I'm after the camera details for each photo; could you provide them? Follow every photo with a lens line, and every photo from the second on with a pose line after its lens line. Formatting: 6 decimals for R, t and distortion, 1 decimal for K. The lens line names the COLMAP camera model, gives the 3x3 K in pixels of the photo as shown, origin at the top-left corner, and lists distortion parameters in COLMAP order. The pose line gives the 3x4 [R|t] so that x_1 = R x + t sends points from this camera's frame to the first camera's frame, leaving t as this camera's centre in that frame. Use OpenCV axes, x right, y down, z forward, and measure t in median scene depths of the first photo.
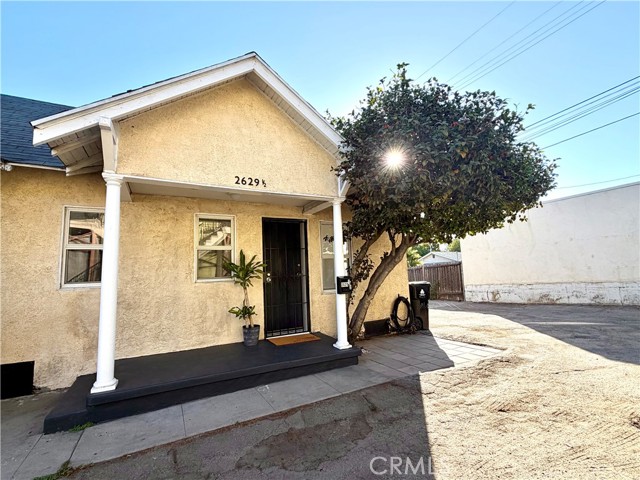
lens RADIAL K [[298.4, 0, 320.0], [0, 298.4, 240.0], [0, 0, 1]] dist [0.001202, -0.000411]
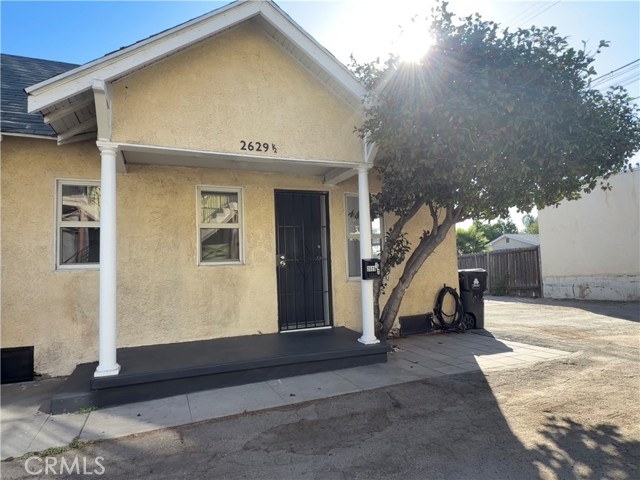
lens RADIAL K [[390.1, 0, 320.0], [0, 390.1, 240.0], [0, 0, 1]] dist [0.000380, -0.000733]
pose [[0.995688, -0.000210, -0.092763, 0.046085], [0.005030, 0.998649, 0.051719, 0.013874], [0.092627, -0.051963, 0.994344, -0.107309]]
